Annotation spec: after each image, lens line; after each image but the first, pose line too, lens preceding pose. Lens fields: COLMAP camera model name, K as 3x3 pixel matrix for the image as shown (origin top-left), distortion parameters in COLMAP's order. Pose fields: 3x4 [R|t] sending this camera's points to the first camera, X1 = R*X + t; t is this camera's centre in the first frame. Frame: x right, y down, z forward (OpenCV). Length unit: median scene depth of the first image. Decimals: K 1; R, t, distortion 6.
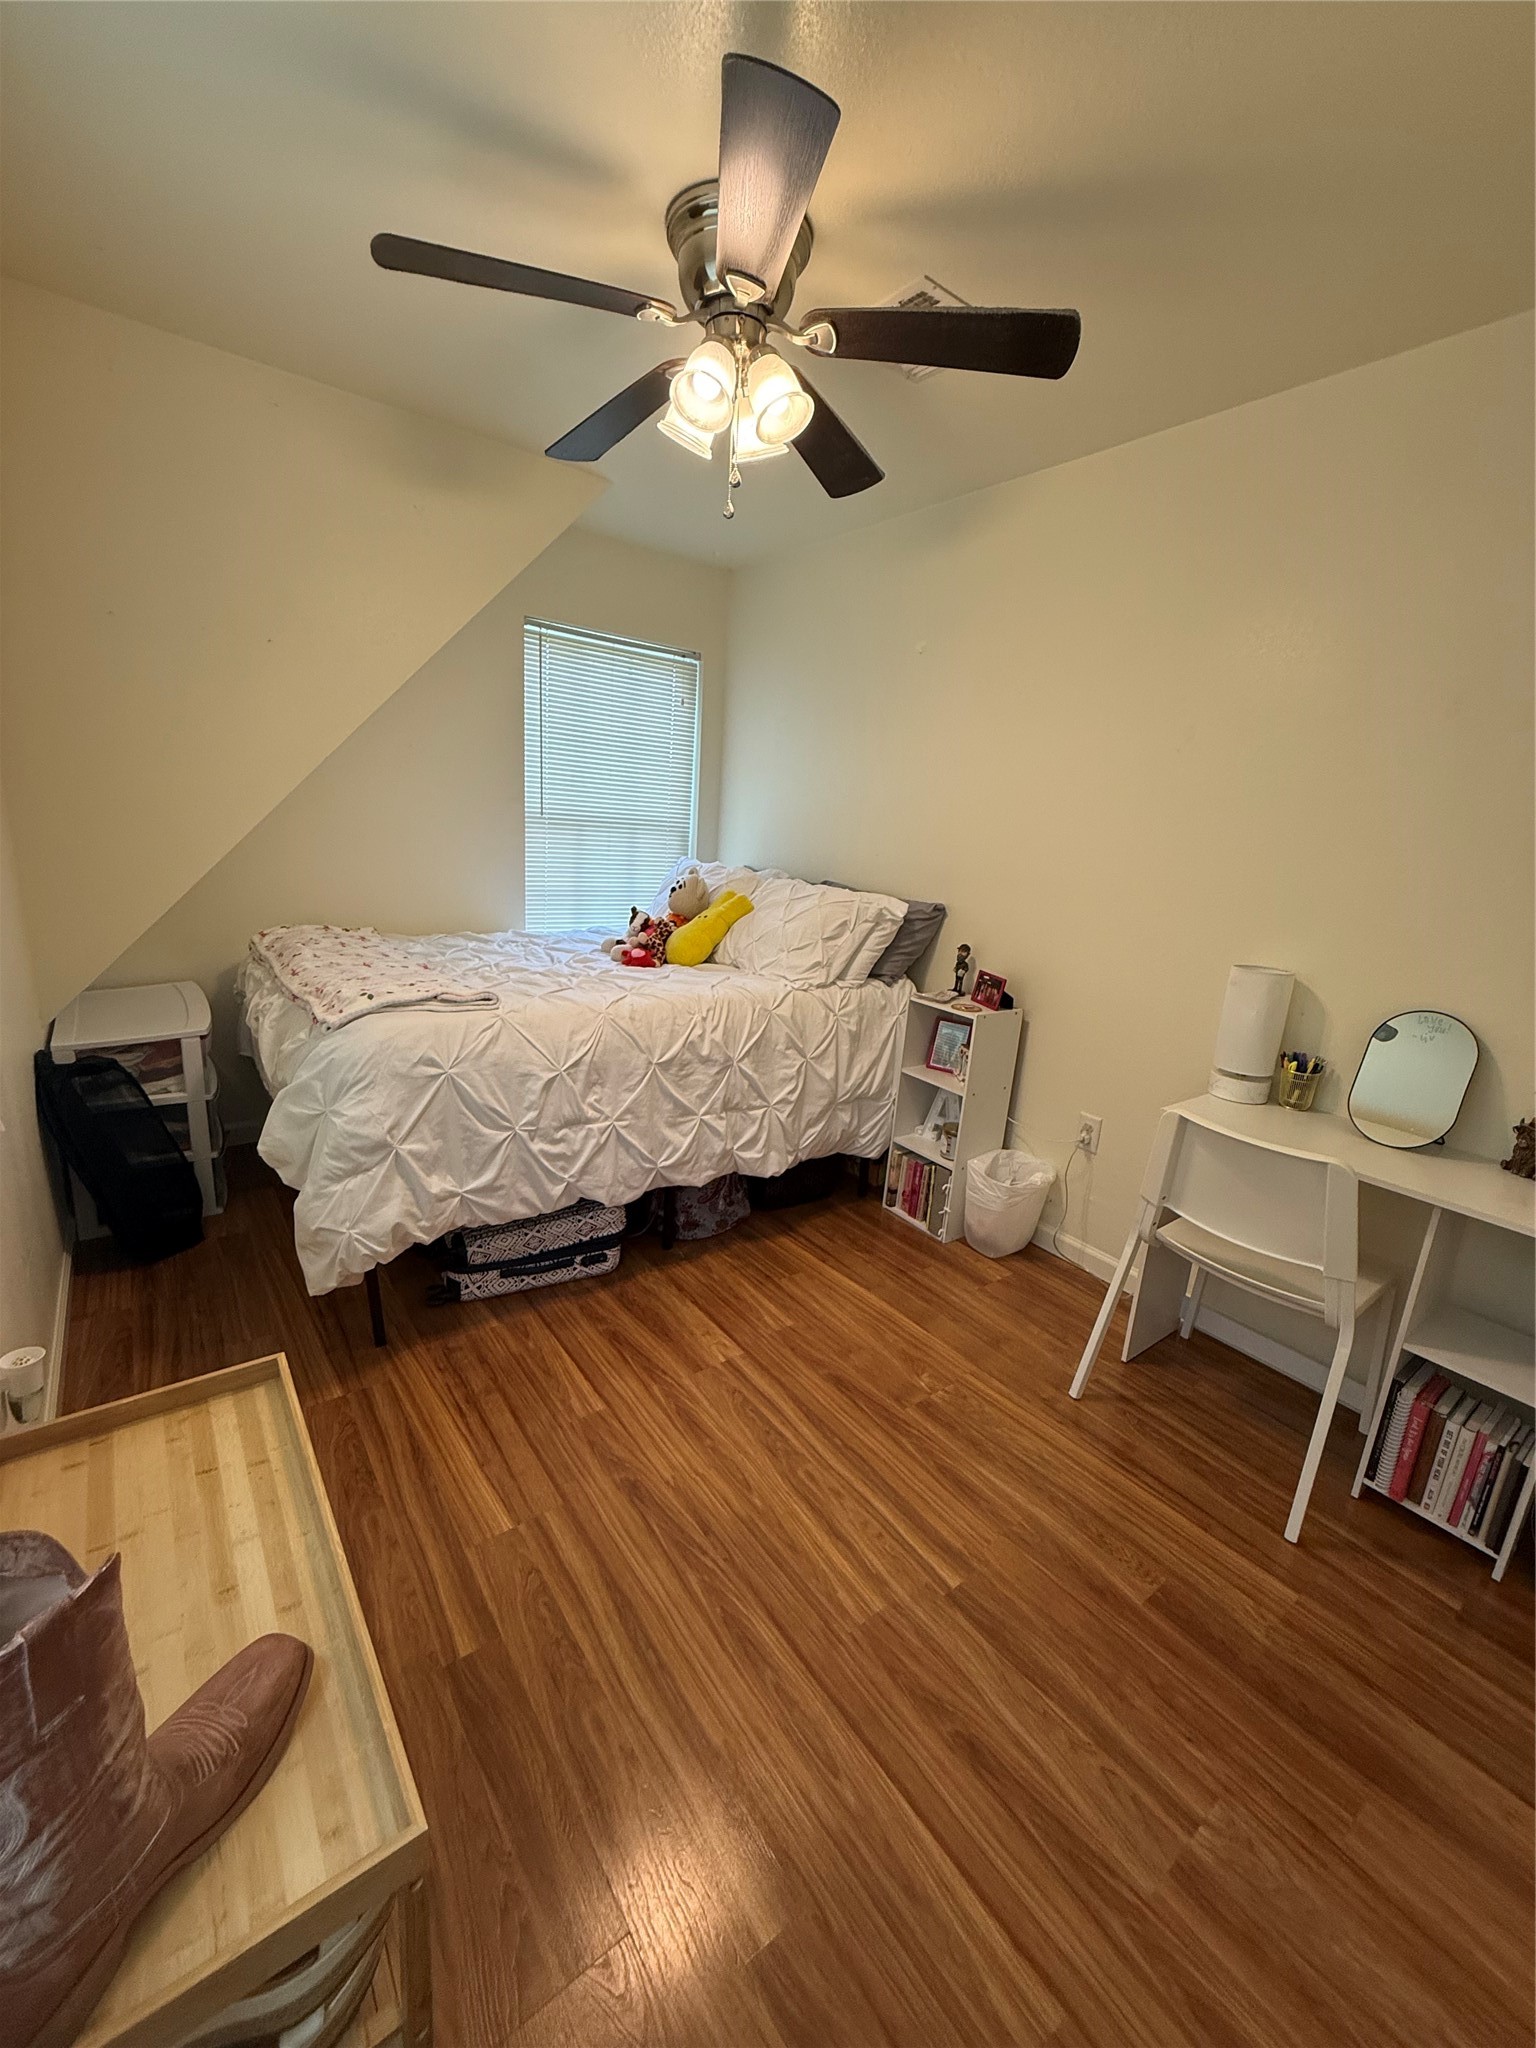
lens RADIAL K [[815.6, 0, 769.1], [0, 815.6, 1021.1], [0, 0, 1]] dist [0.000571, 0.000139]
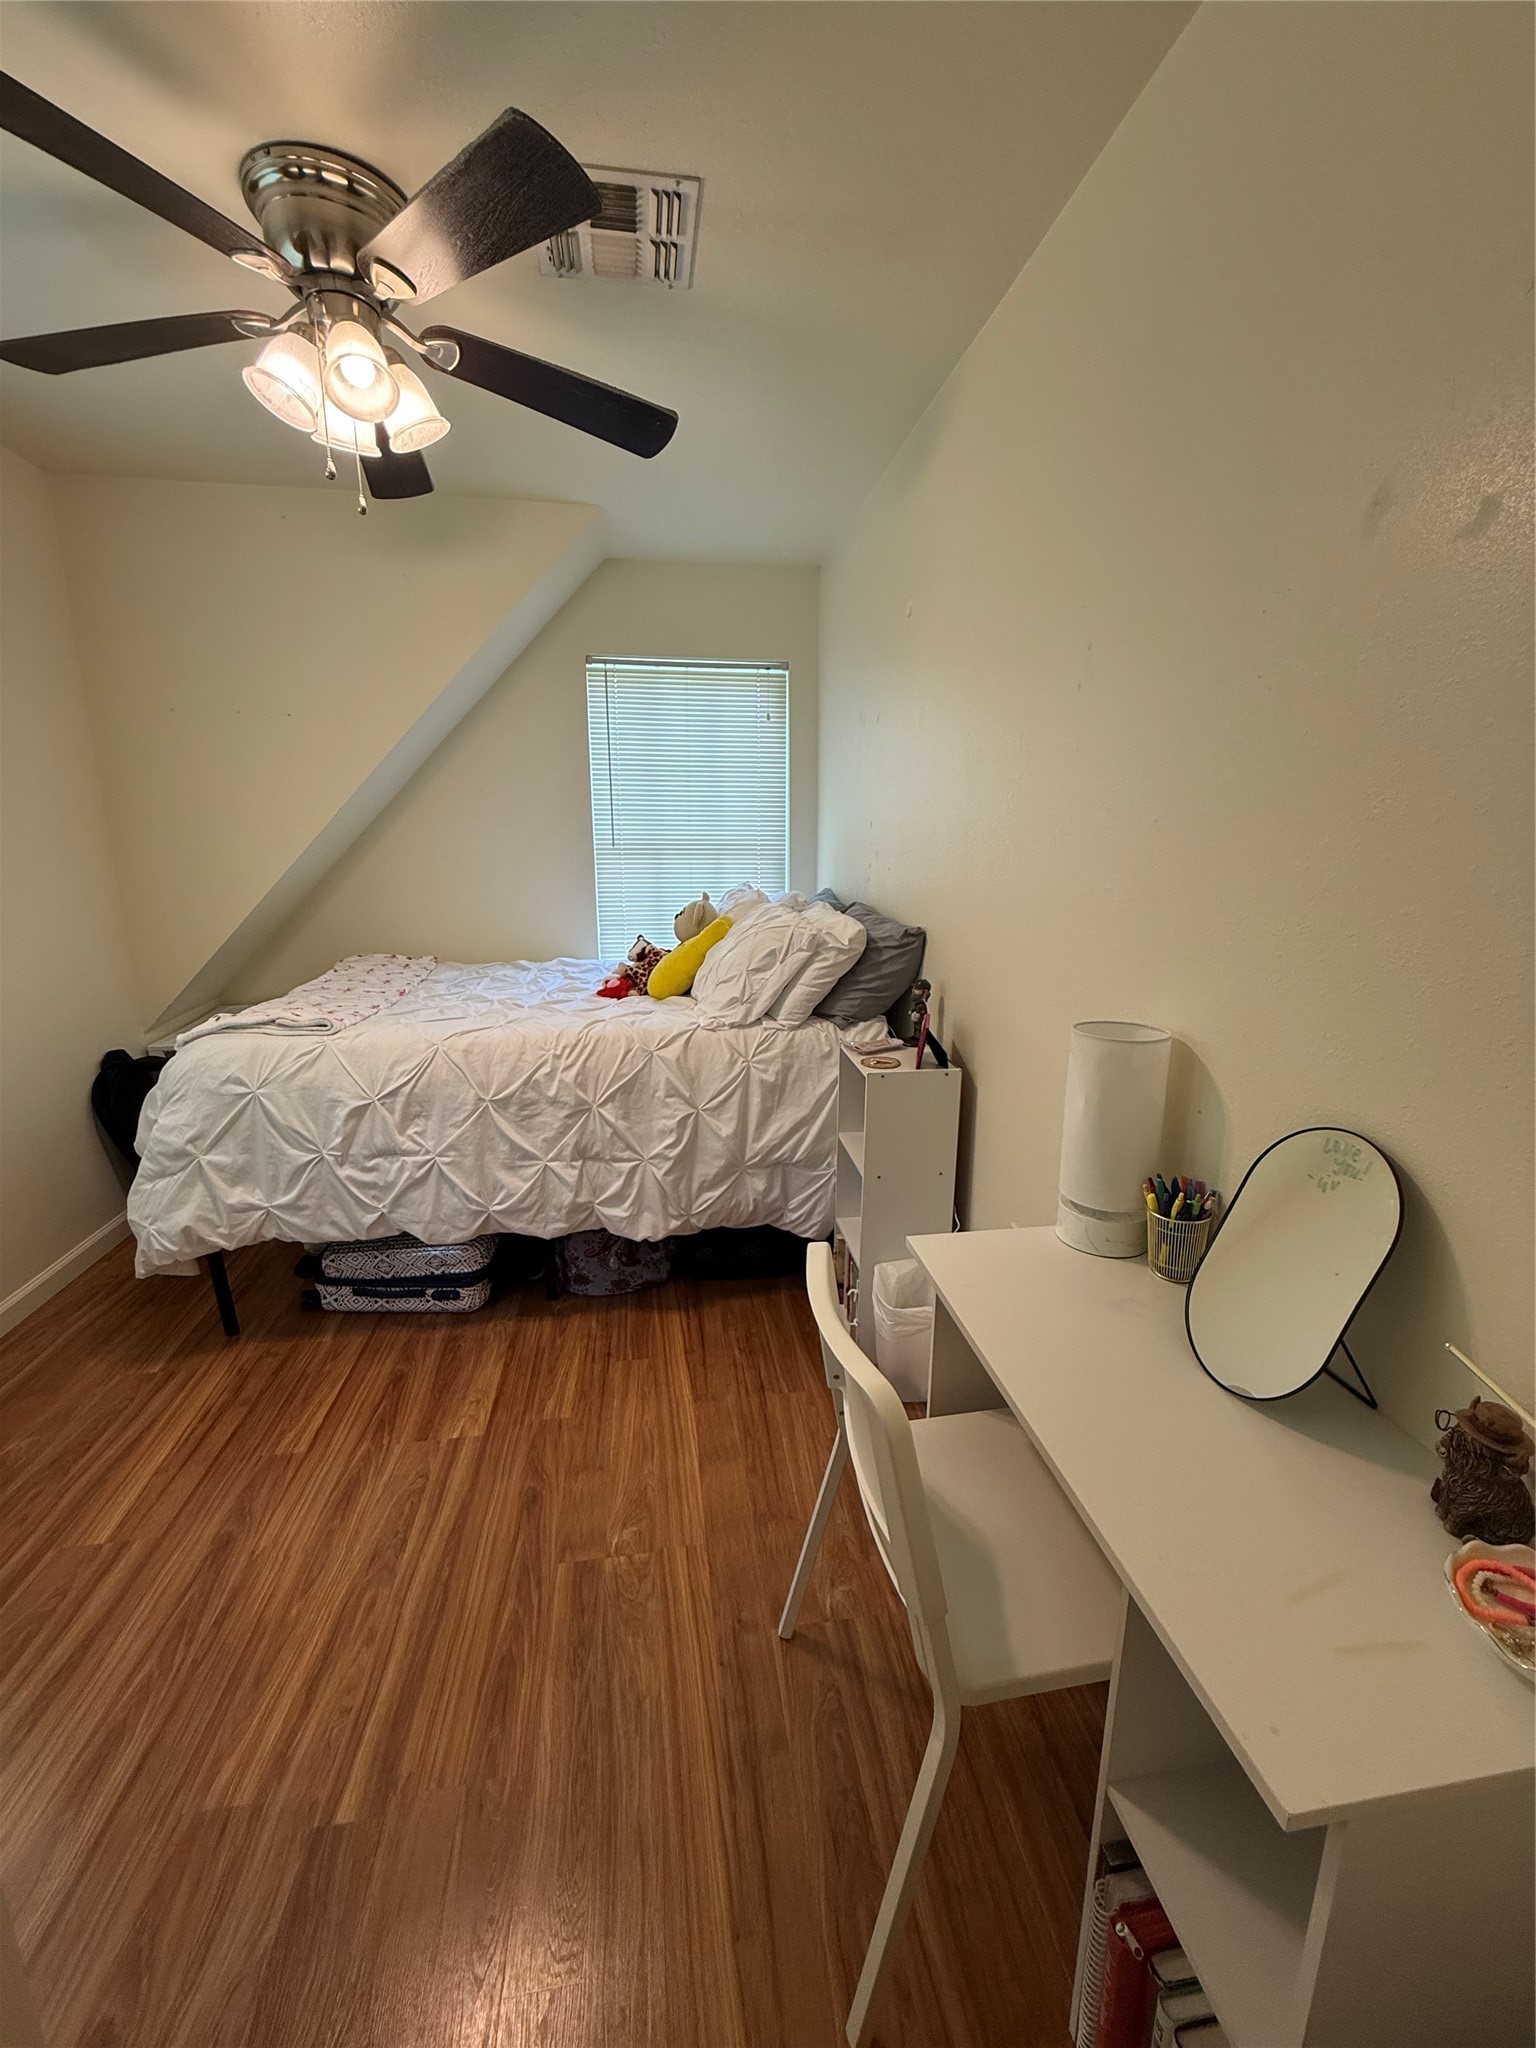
lens RADIAL K [[815.6, 0, 769.1], [0, 815.6, 1021.1], [0, 0, 1]] dist [0.000571, 0.000139]
pose [[0.876658, 0.039818, -0.479463, 0.598285], [-0.055641, 0.998273, -0.018831, -0.040360], [0.477885, 0.043186, 0.877360, 0.321858]]
